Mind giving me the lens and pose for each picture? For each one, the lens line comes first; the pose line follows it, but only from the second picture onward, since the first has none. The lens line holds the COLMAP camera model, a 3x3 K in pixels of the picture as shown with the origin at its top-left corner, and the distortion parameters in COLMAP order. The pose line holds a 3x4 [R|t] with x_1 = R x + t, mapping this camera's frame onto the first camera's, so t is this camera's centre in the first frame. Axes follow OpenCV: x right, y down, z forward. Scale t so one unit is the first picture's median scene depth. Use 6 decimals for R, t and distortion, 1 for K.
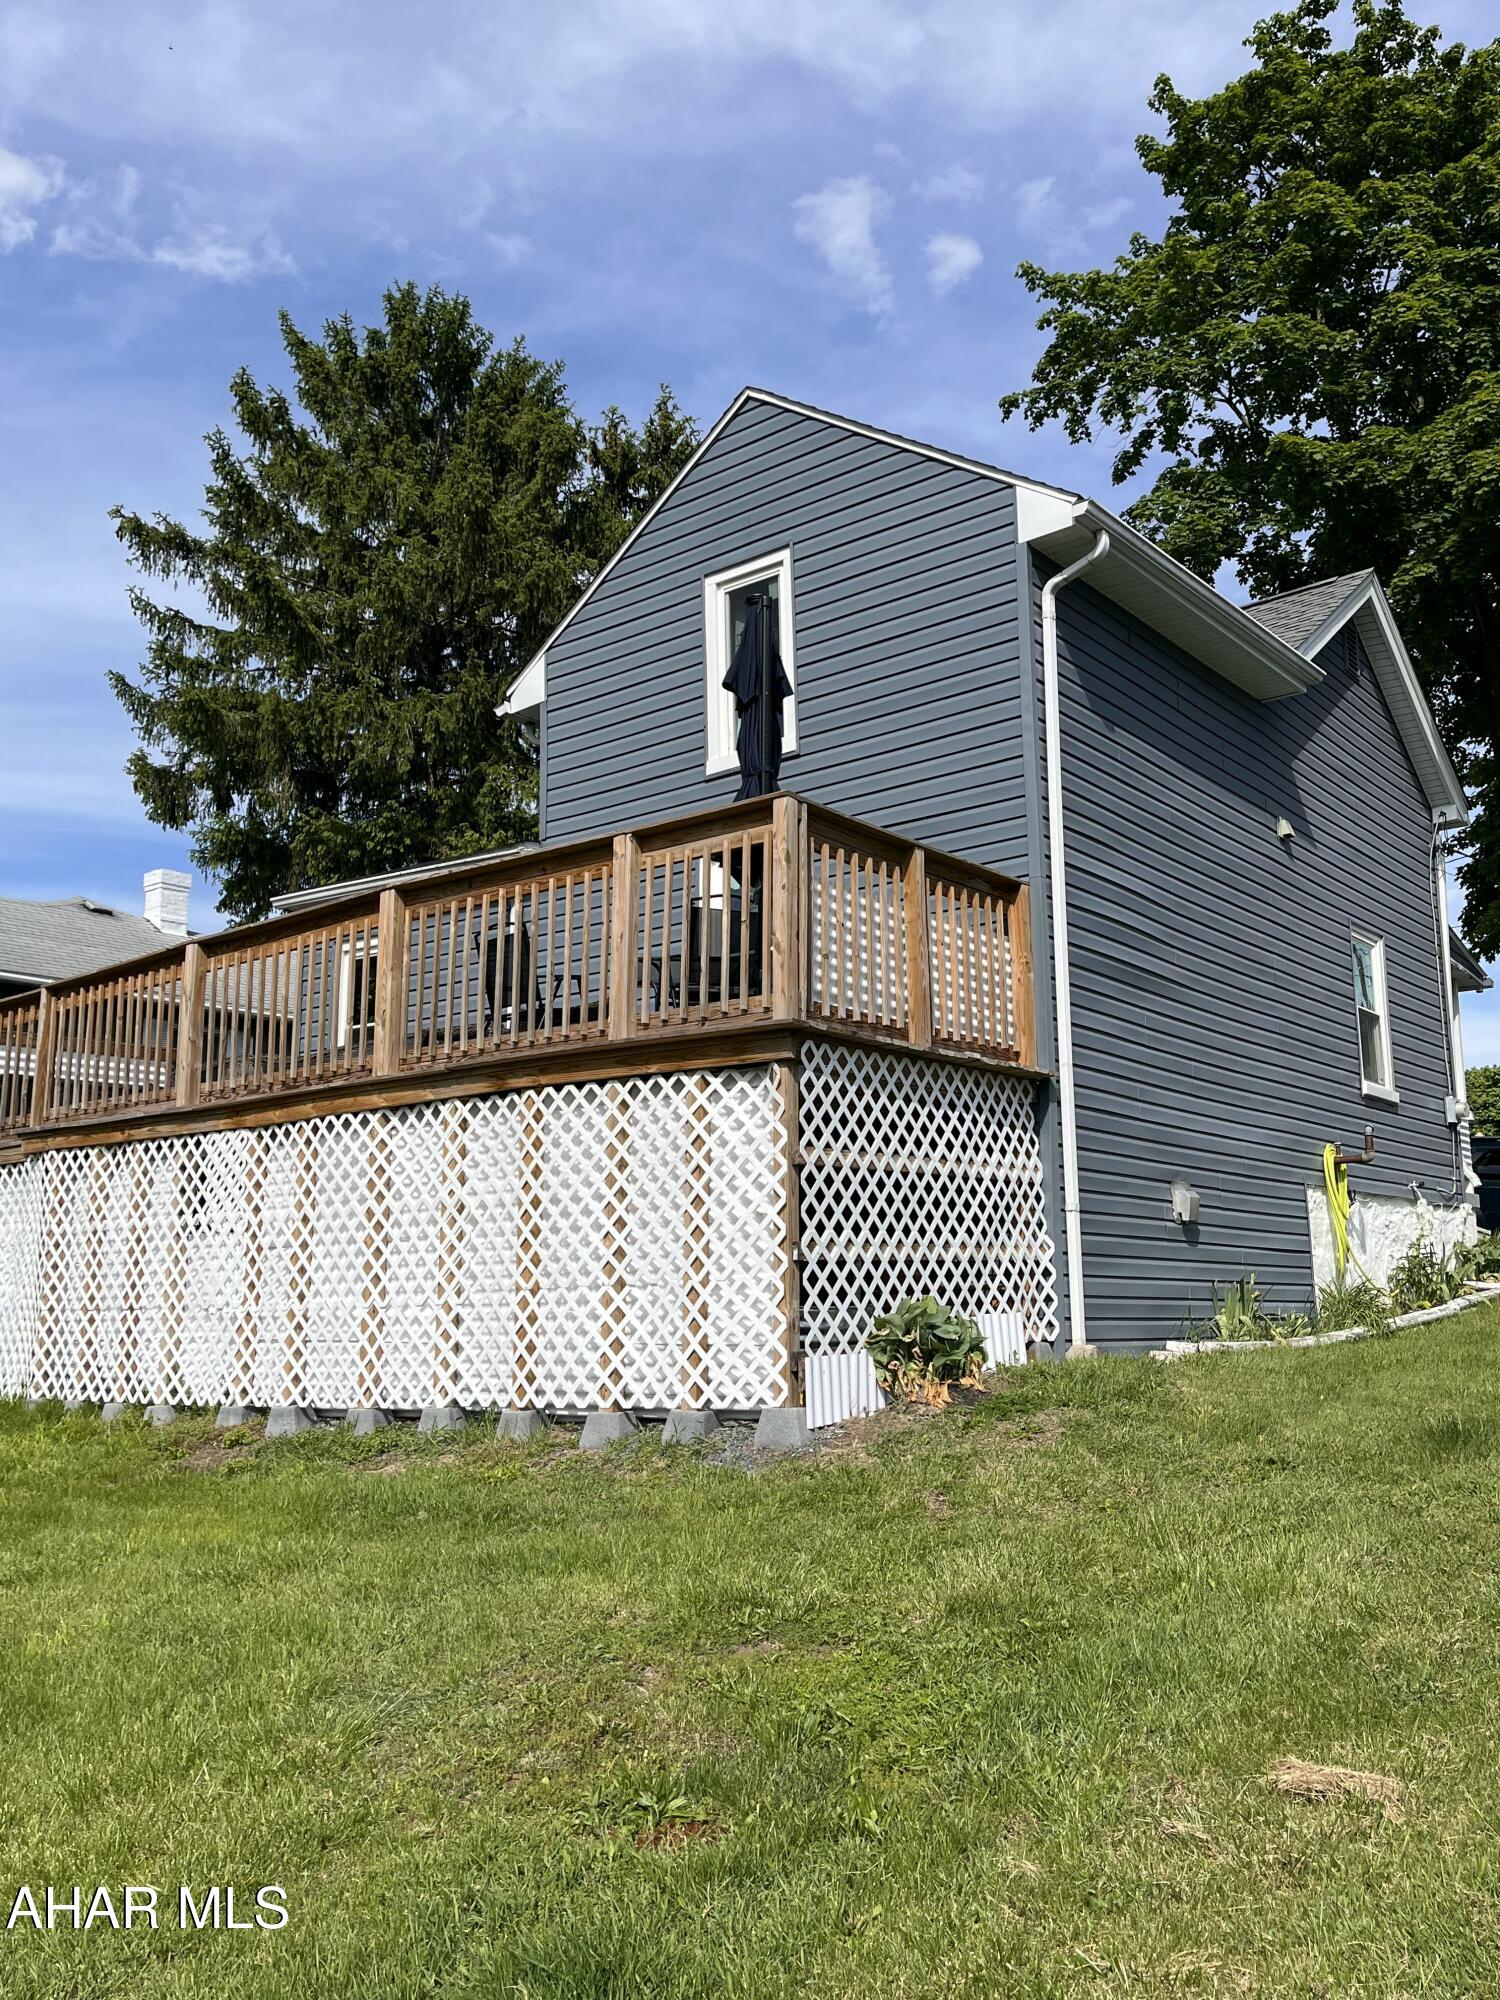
lens RADIAL K [[1687.6, 0, 748.7], [0, 1687.6, 1005.7], [0, 0, 1]] dist [-0.013972, -0.001519]
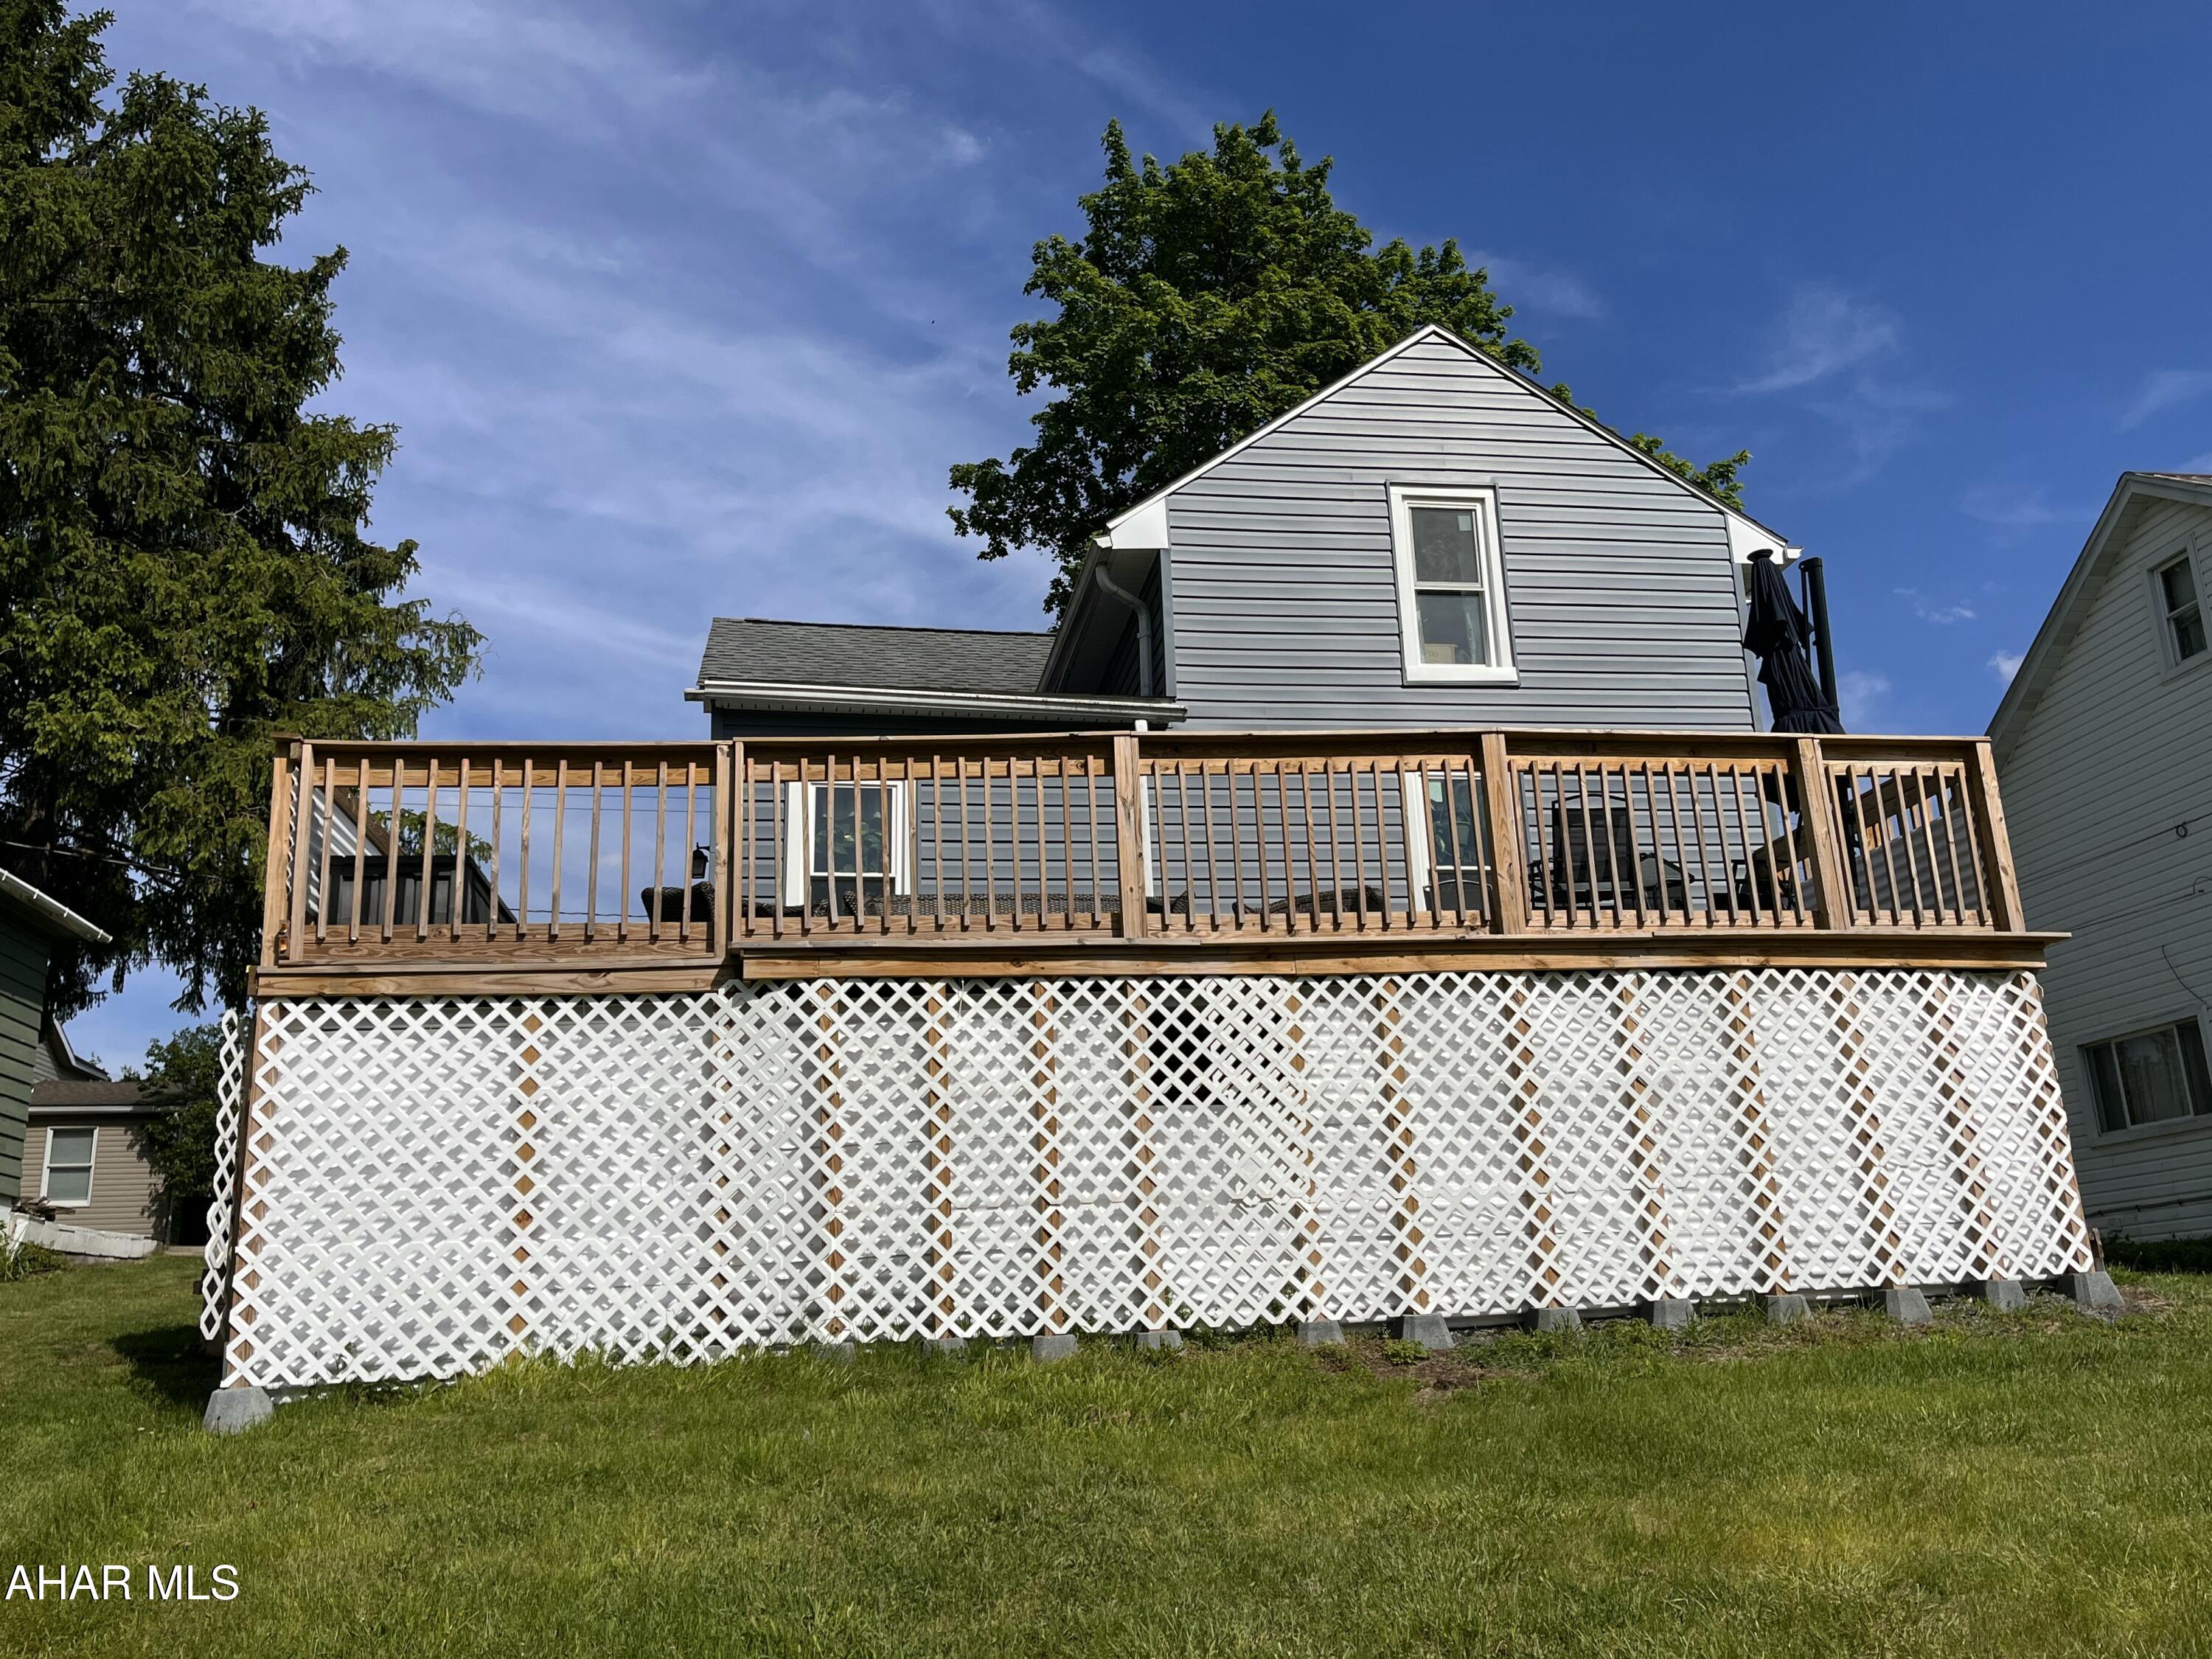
lens RADIAL K [[1866.5, 0, 1098.8], [0, 1866.5, 824.0], [0, 0, 1]] dist [-0.013972, -0.001519]
pose [[0.671178, 0.184570, 0.717951, -0.996773], [-0.100275, 0.982211, -0.158763, 0.148830], [-0.734483, 0.034565, 0.677746, 0.435468]]
